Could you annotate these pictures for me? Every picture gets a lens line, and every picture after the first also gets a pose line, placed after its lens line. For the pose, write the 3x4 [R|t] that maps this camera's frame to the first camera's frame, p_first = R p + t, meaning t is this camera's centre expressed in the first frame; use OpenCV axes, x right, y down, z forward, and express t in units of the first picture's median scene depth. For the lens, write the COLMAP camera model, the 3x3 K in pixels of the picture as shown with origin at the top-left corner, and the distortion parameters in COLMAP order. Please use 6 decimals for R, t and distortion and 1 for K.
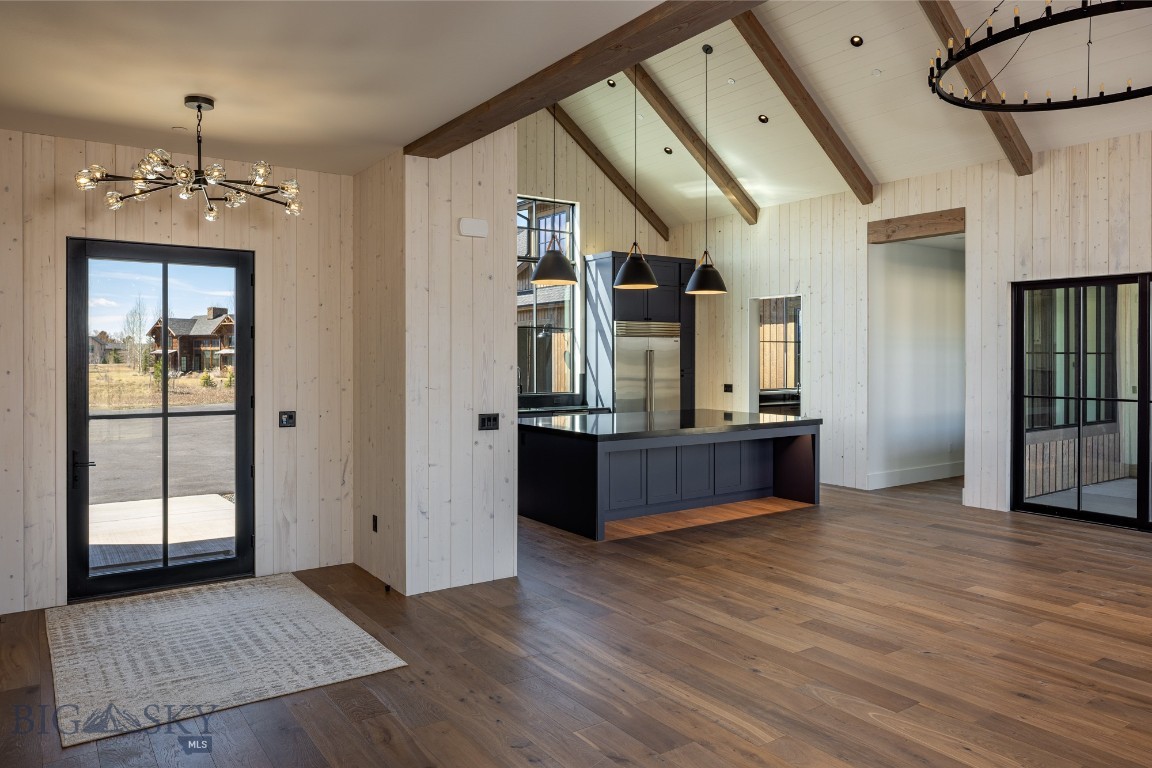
lens RADIAL K [[779.5, 0, 576.3], [0, 779.5, 360.6], [0, 0, 1]] dist [-0.003102, -0.000814]
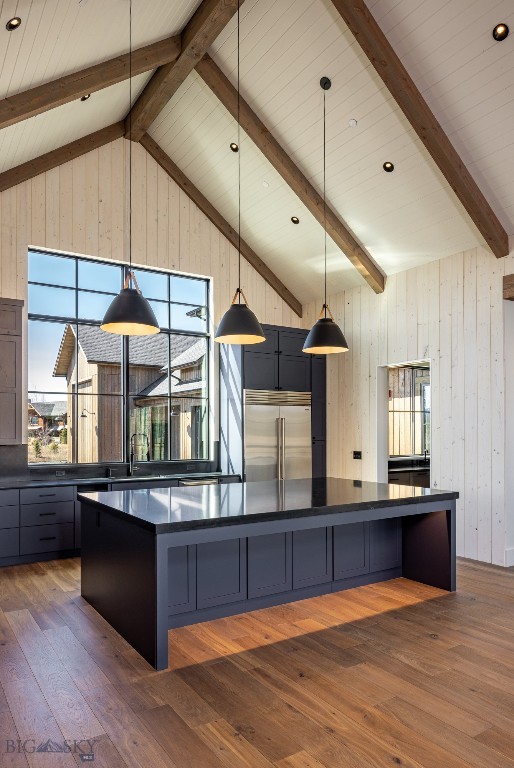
lens RADIAL K [[519.6, 0, 252.3], [0, 519.6, 426.0], [0, 0, 1]] dist [-0.003102, -0.000814]
pose [[0.999407, -0.003675, -0.034231, 0.082265], [0.003174, 0.999887, -0.014702, 0.006951], [0.034281, 0.014585, 0.999306, 0.319666]]
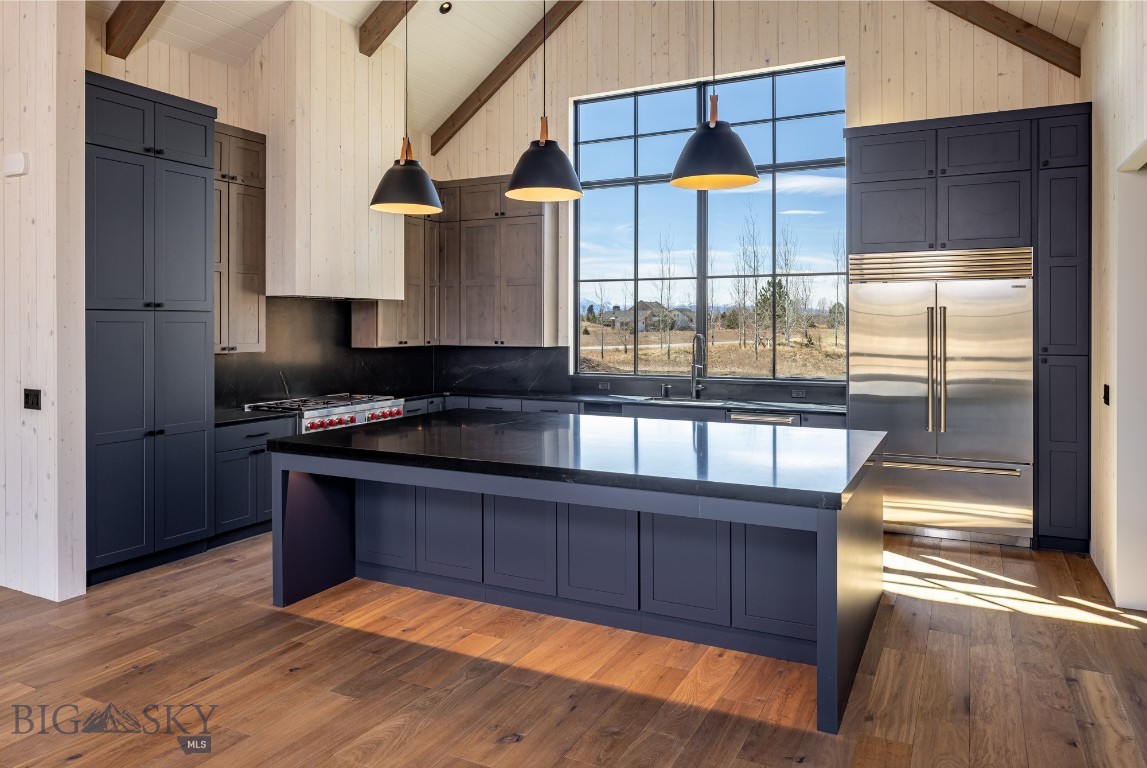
lens RADIAL K [[785.5, 0, 570.6], [0, 785.5, 327.3], [0, 0, 1]] dist [-0.005078, -0.002055]
pose [[0.466348, 0.001752, -0.884600, 0.441203], [-0.004166, 0.999991, -0.000216, 0.000695], [0.884591, 0.003786, 0.466351, 0.564783]]
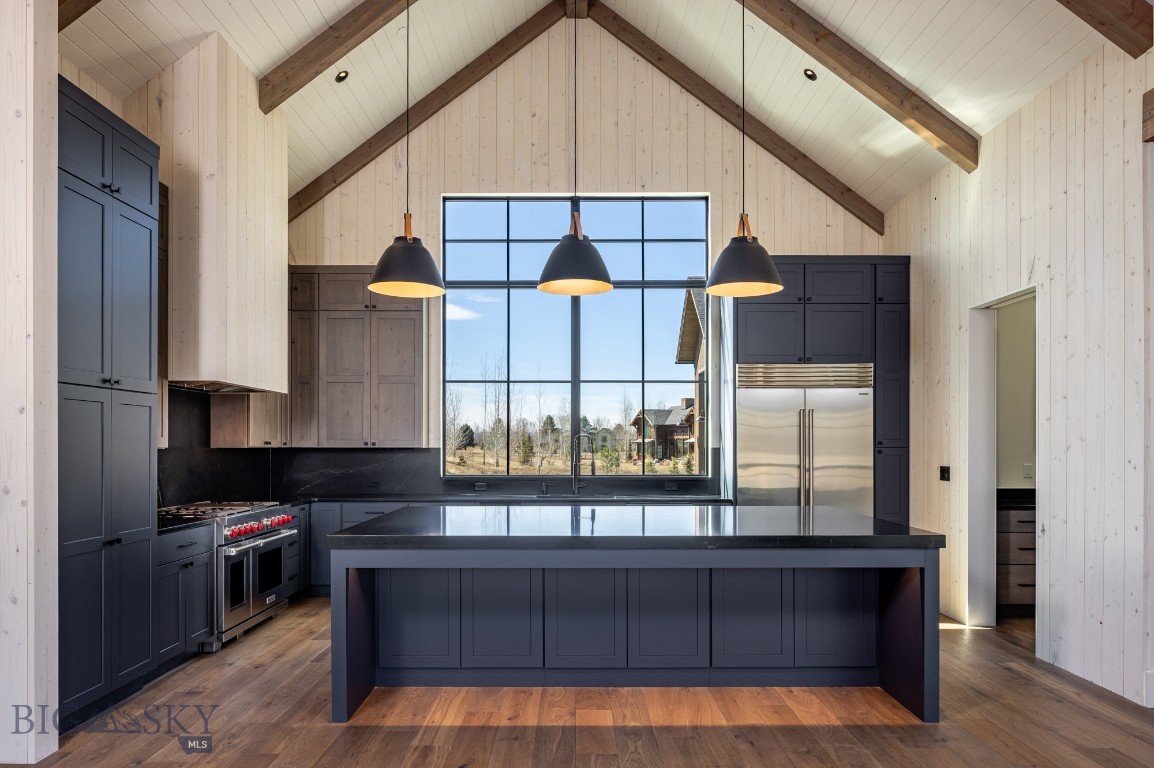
lens RADIAL K [[801.6, 0, 579.4], [0, 801.6, 446.7], [0, 0, 1]] dist [-0.005494, -0.000226]
pose [[0.820616, -0.000580, -0.571479, 0.315765], [-0.002390, 0.999987, -0.004446, 0.019739], [0.571474, 0.005014, 0.820605, 0.384020]]
